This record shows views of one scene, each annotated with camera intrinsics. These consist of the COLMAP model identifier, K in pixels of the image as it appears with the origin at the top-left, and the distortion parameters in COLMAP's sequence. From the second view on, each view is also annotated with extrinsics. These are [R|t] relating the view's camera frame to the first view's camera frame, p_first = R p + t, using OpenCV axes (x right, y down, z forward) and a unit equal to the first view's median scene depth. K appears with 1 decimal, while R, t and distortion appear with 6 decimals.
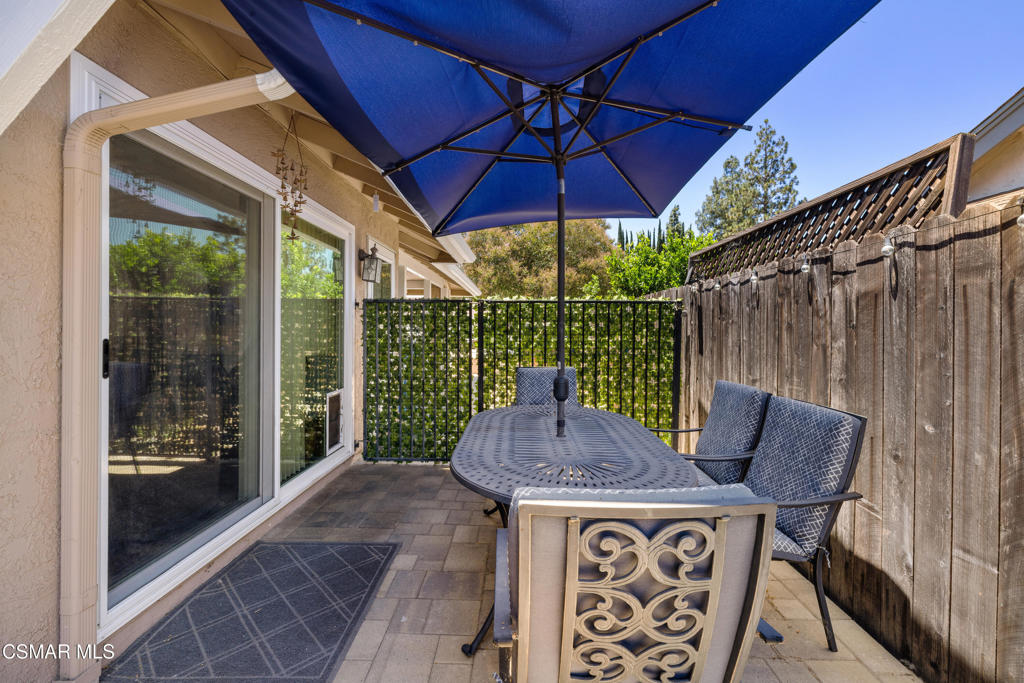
lens RADIAL K [[433.3, 0, 513.6], [0, 433.3, 334.2], [0, 0, 1]] dist [0.000773, 0.000087]
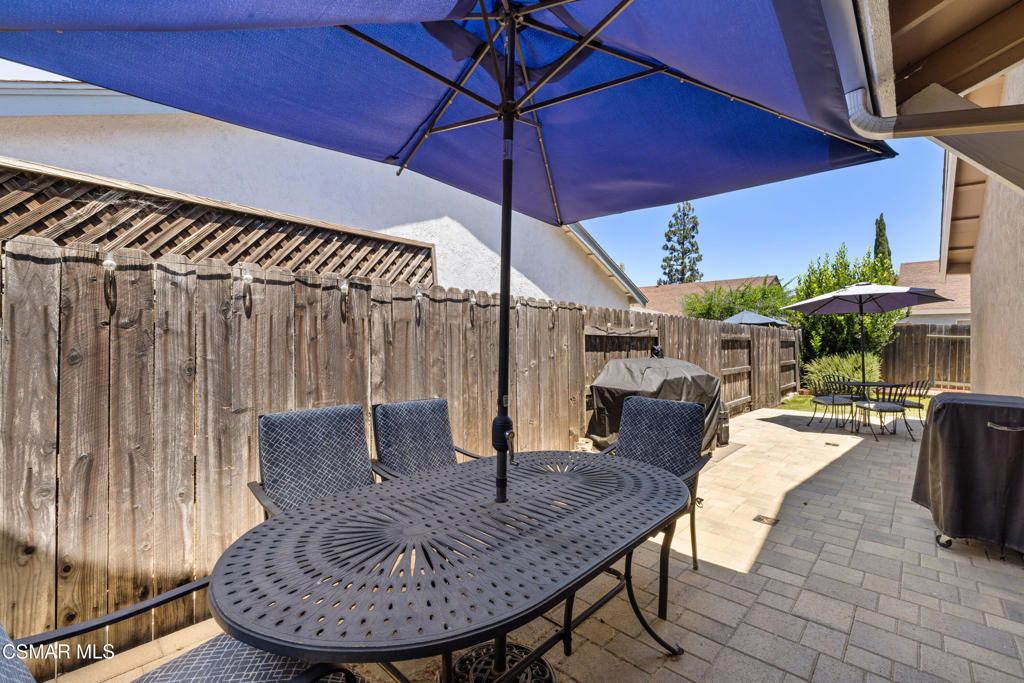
lens RADIAL K [[433.3, 0, 513.2], [0, 433.3, 342.3], [0, 0, 1]] dist [0.000773, 0.000087]
pose [[-0.735205, -0.011929, 0.677740, -0.454347], [-0.006454, 0.999923, 0.010599, -0.036166], [-0.677814, 0.003419, -0.735226, 1.784418]]
